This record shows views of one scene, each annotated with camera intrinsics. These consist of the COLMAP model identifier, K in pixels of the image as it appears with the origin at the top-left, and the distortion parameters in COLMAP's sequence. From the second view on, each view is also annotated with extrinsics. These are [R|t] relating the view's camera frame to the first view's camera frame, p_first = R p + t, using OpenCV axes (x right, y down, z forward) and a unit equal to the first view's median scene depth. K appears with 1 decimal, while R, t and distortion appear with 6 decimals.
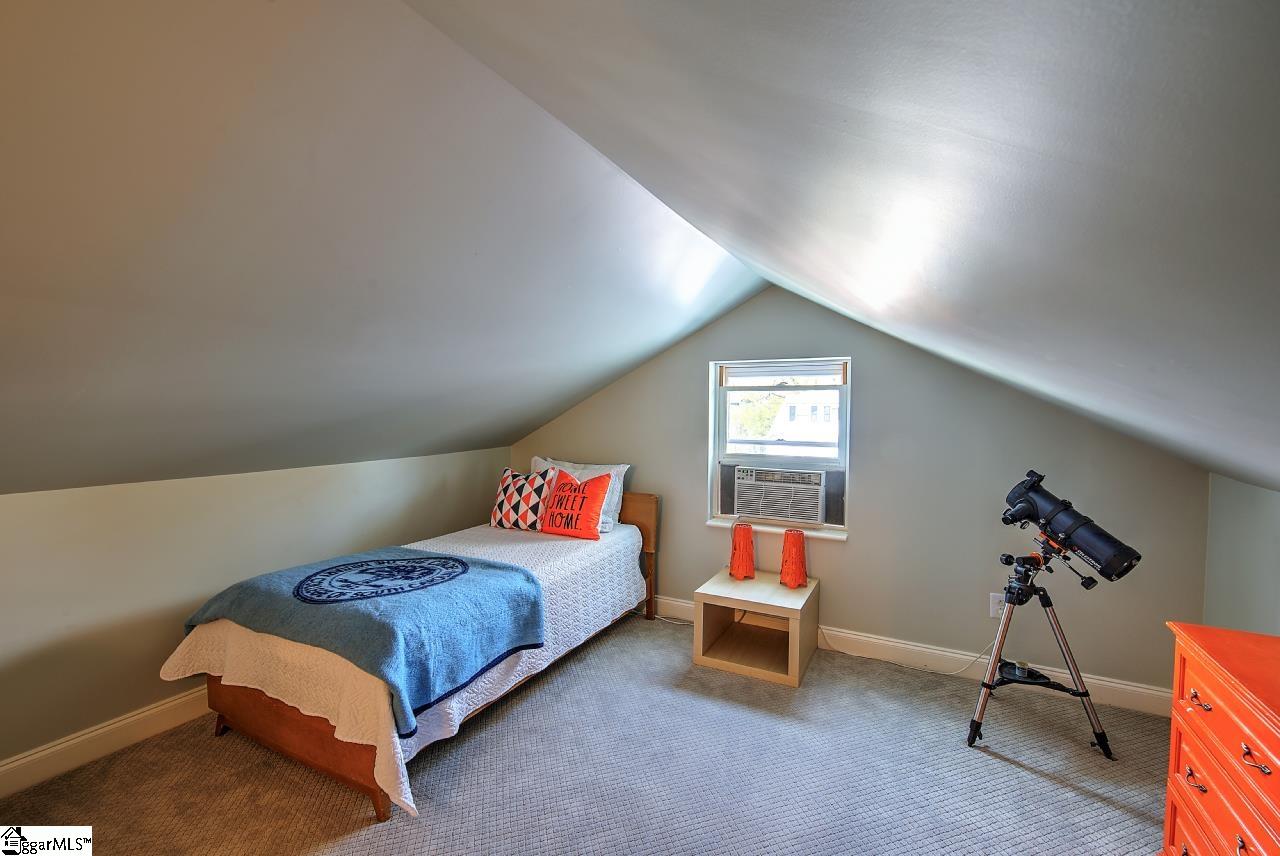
lens RADIAL K [[552.7, 0, 643.4], [0, 552.7, 430.6], [0, 0, 1]] dist [0.001260, -0.000890]
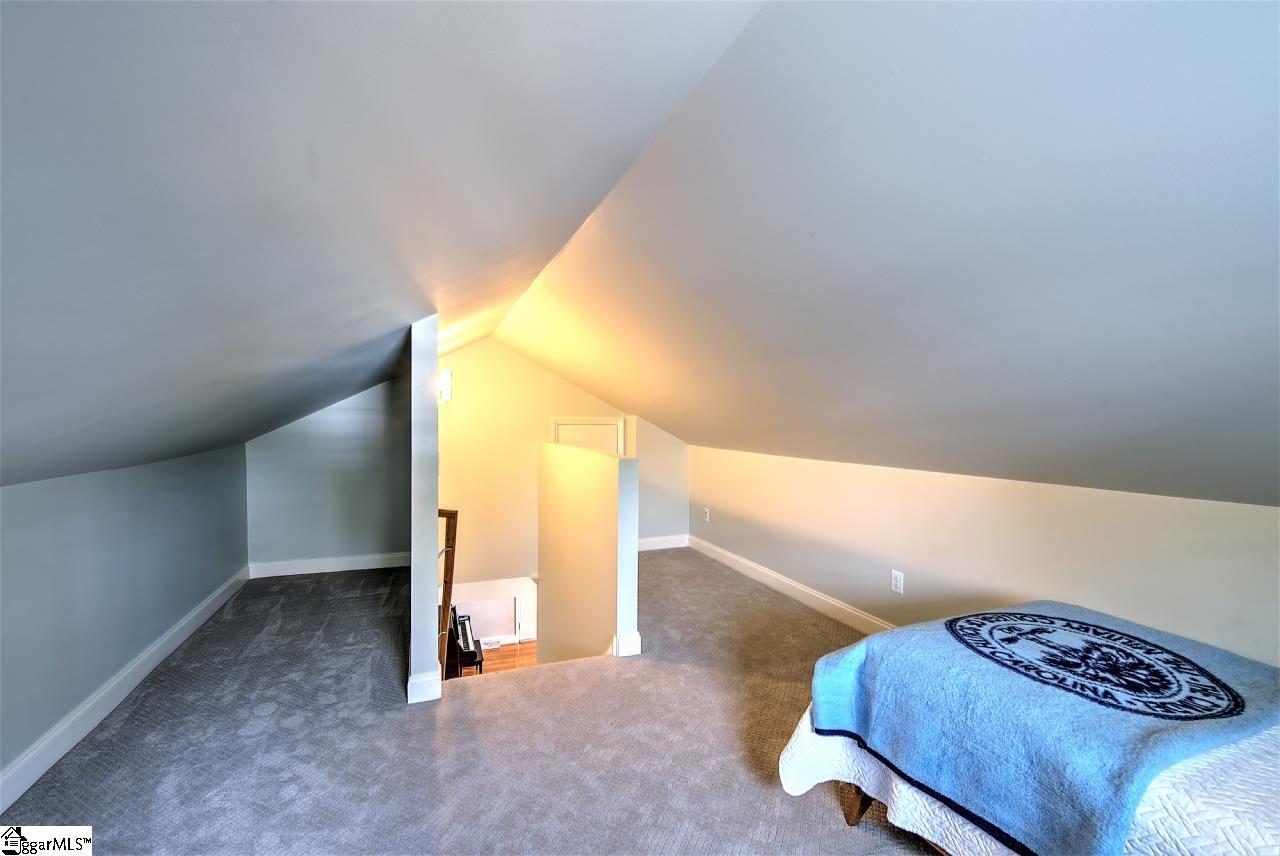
lens RADIAL K [[552.7, 0, 643.4], [0, 552.7, 430.6], [0, 0, 1]] dist [0.001260, -0.000890]
pose [[-0.649679, 0.004492, -0.760196, 0.420465], [-0.038335, 0.998517, 0.038662, -0.022272], [0.759242, 0.054260, -0.648543, 1.046664]]
